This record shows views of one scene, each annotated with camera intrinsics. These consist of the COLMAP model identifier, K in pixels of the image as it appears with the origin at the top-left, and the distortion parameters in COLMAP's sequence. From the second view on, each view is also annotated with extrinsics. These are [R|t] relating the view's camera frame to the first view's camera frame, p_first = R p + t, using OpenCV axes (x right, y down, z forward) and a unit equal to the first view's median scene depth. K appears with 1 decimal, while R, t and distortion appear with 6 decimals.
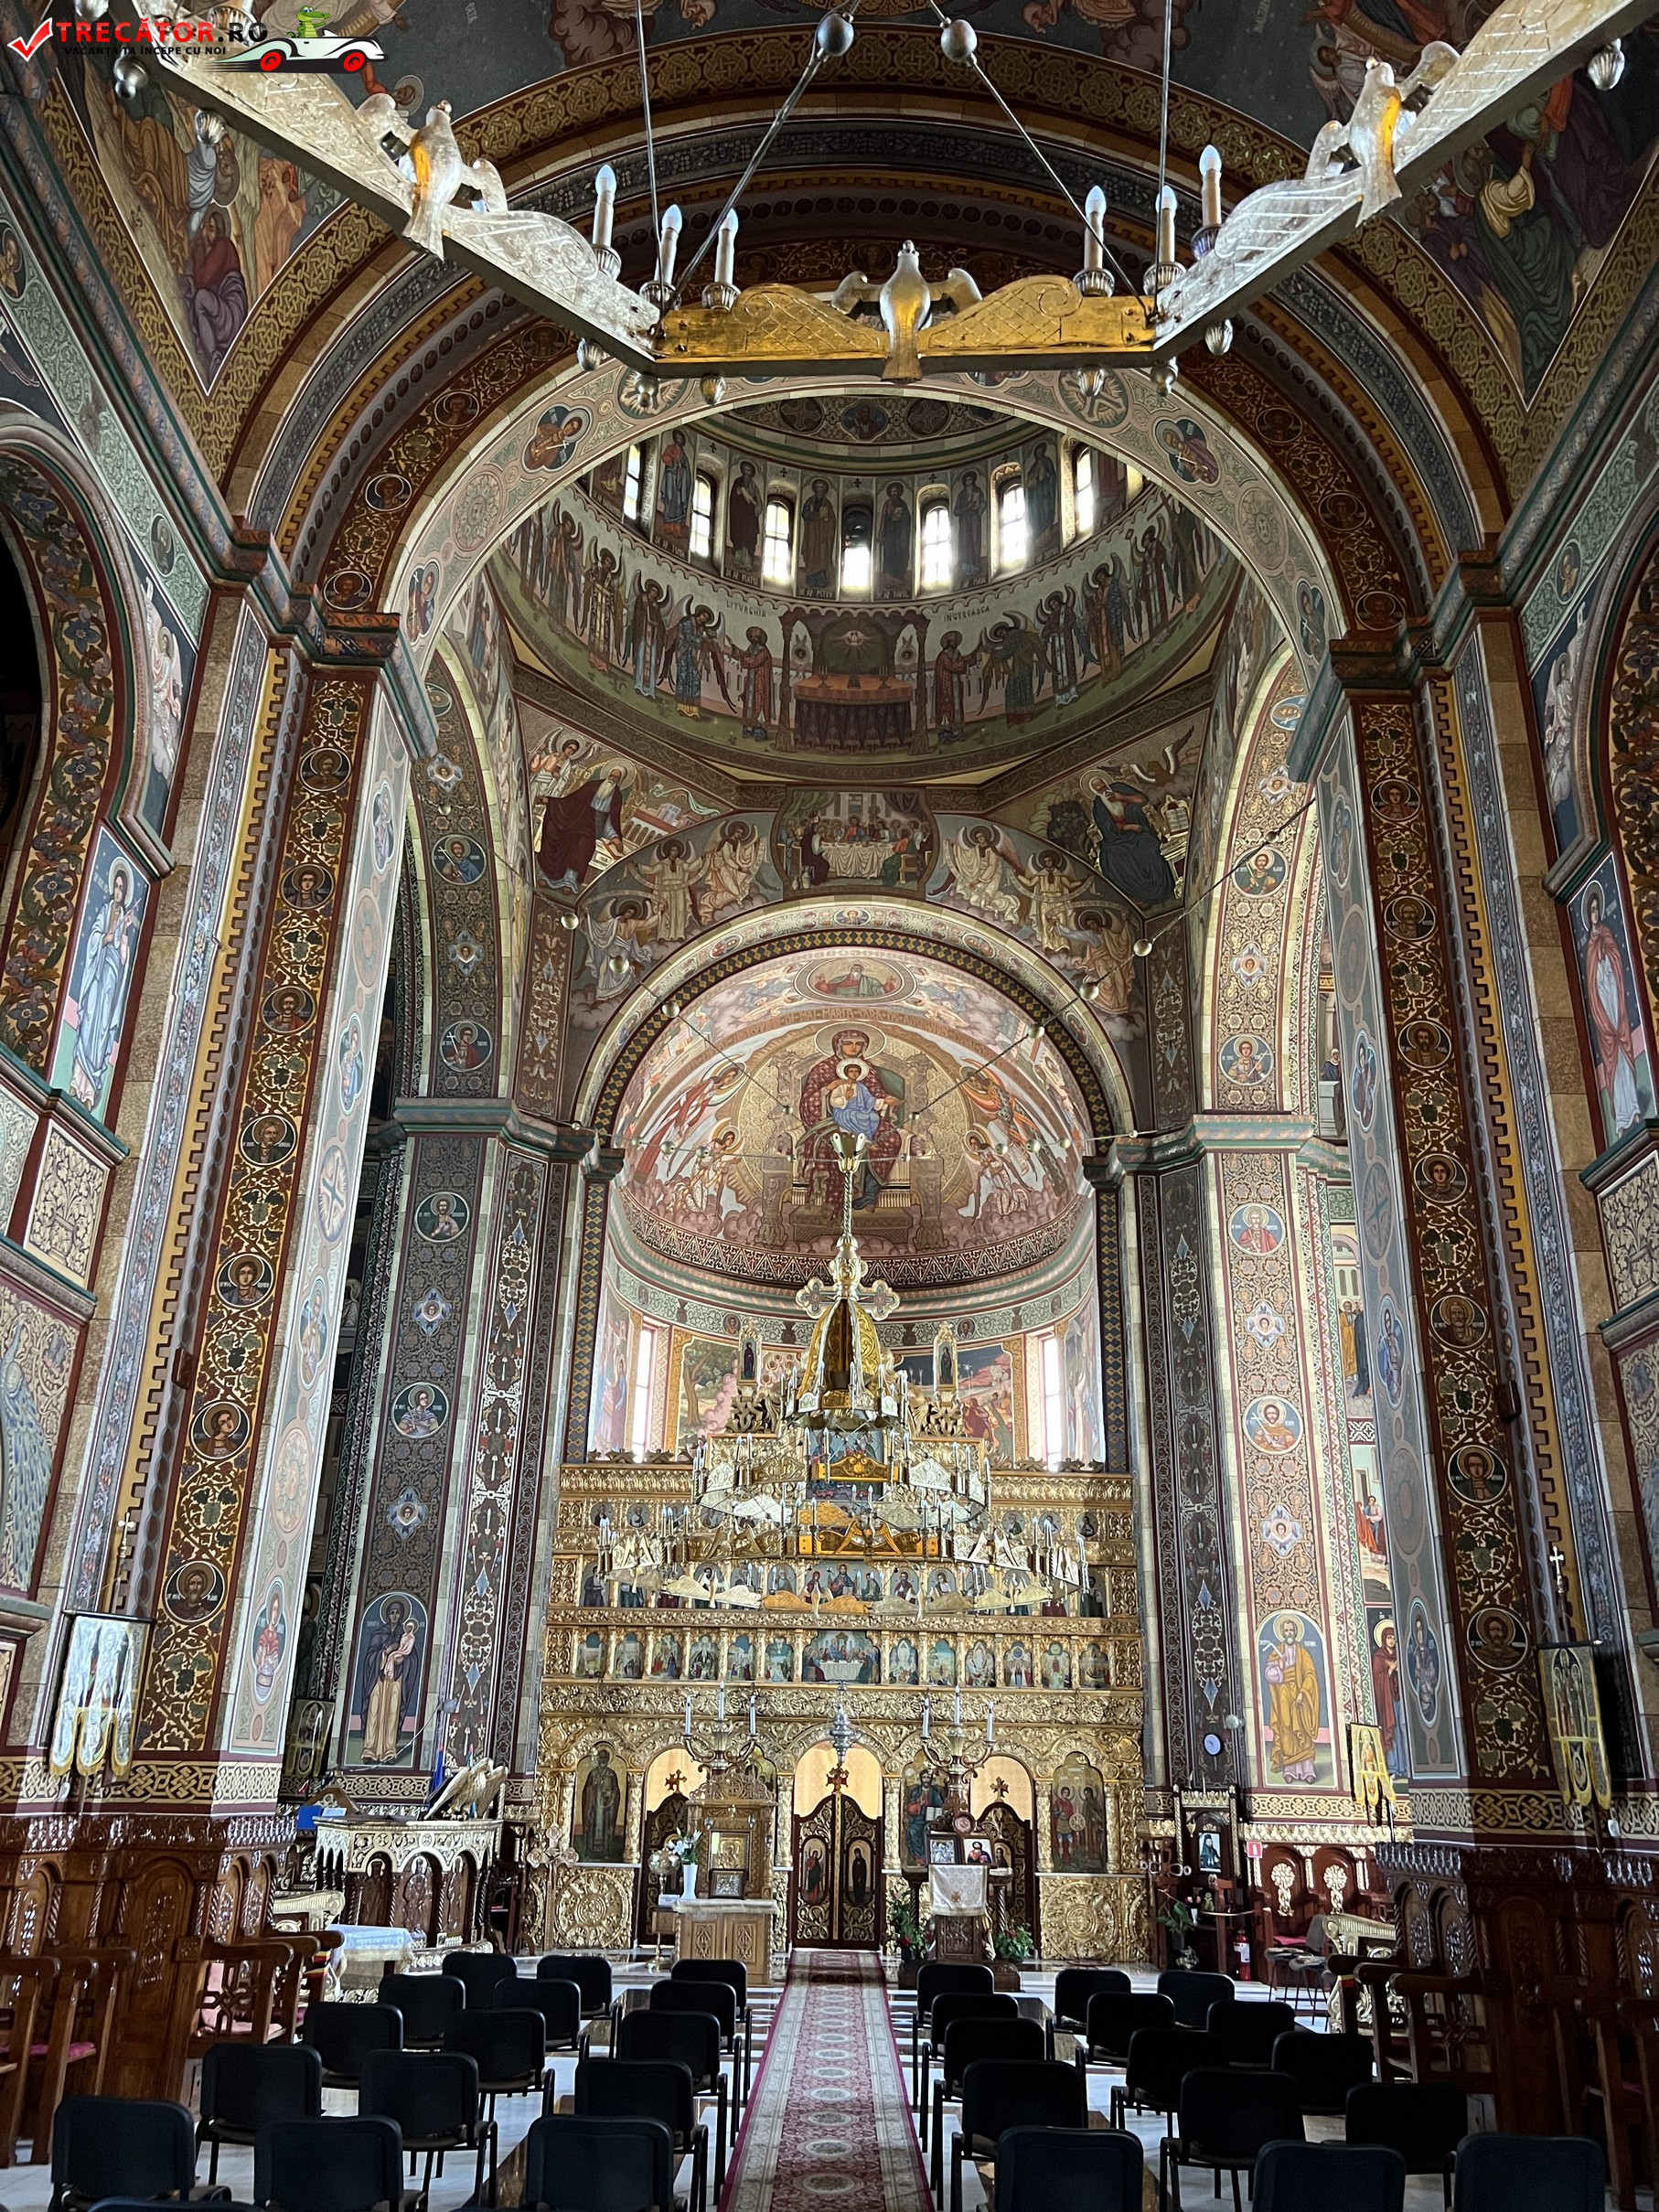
lens RADIAL K [[1660.0, 0, 837.1], [0, 1660.0, 1111.3], [0, 0, 1]] dist [0.085790, -0.187665]
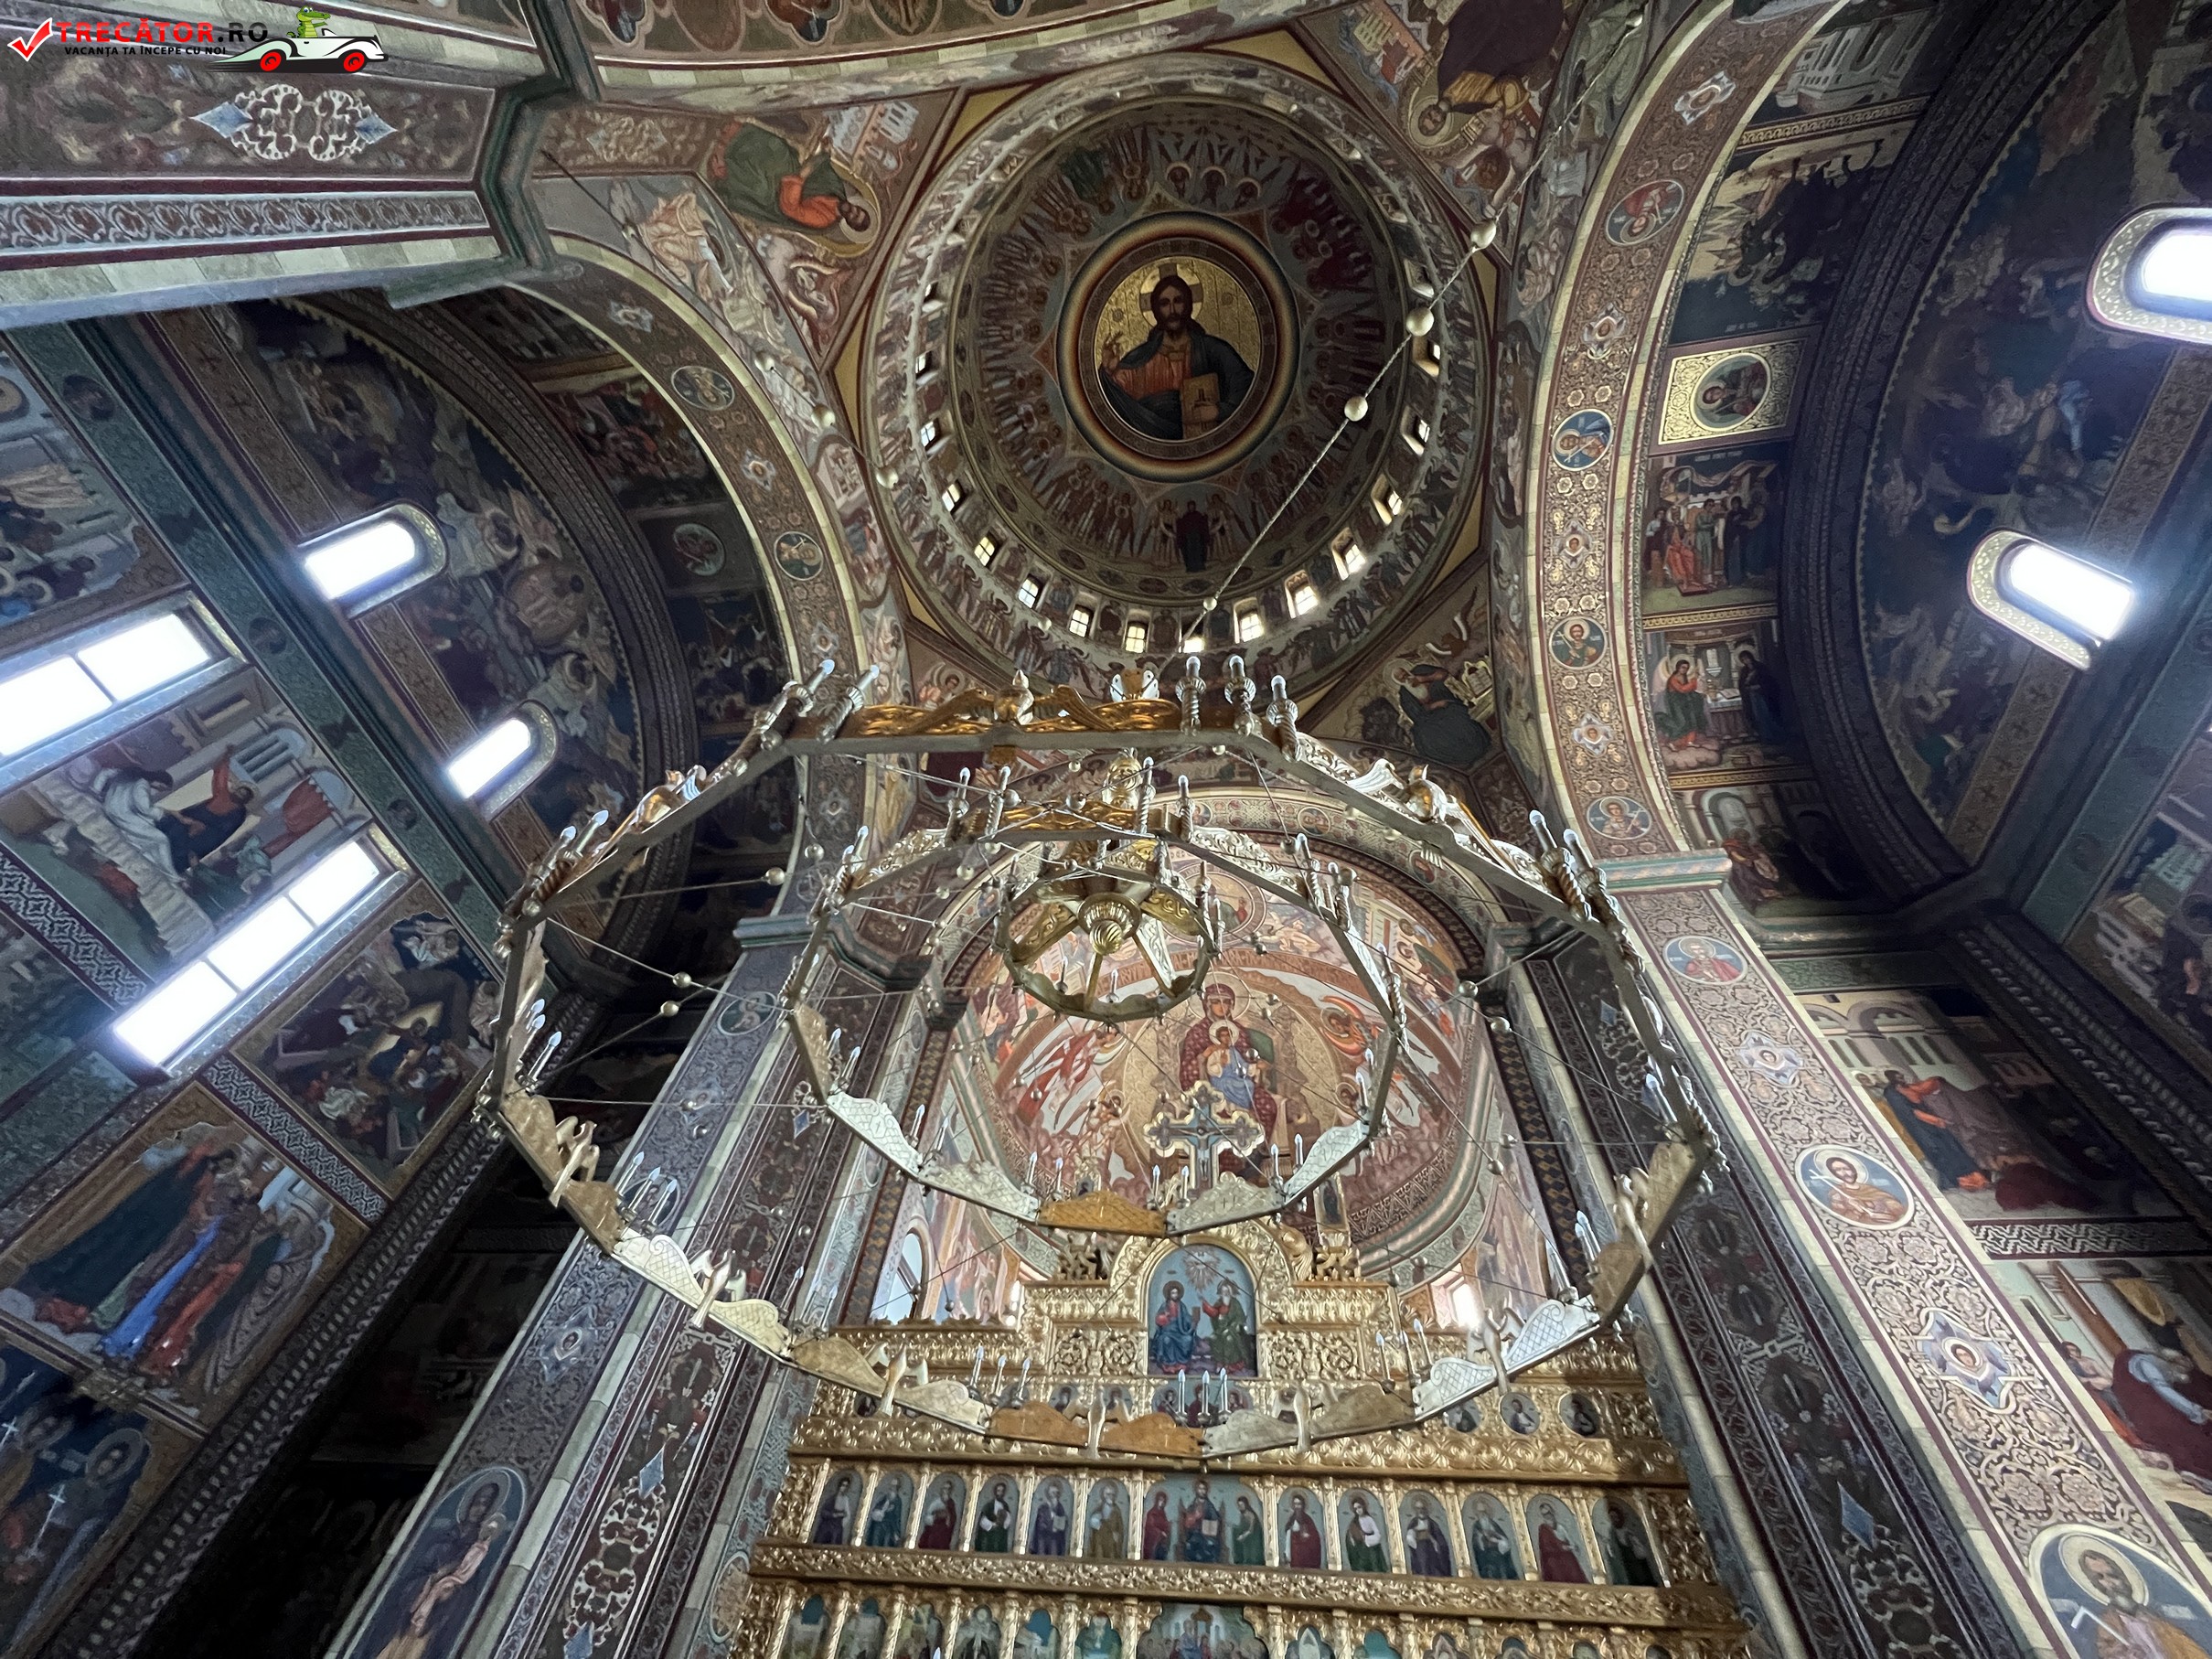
lens RADIAL K [[886.1, 0, 1106.6], [0, 886.1, 832.4], [0, 0, 1]] dist [-0.001129, 0.000251]
pose [[0.985846, -0.089203, -0.141951, 0.040164], [0.000825, 0.849273, -0.527954, 0.248896], [0.167650, 0.520364, 0.837326, 0.596258]]
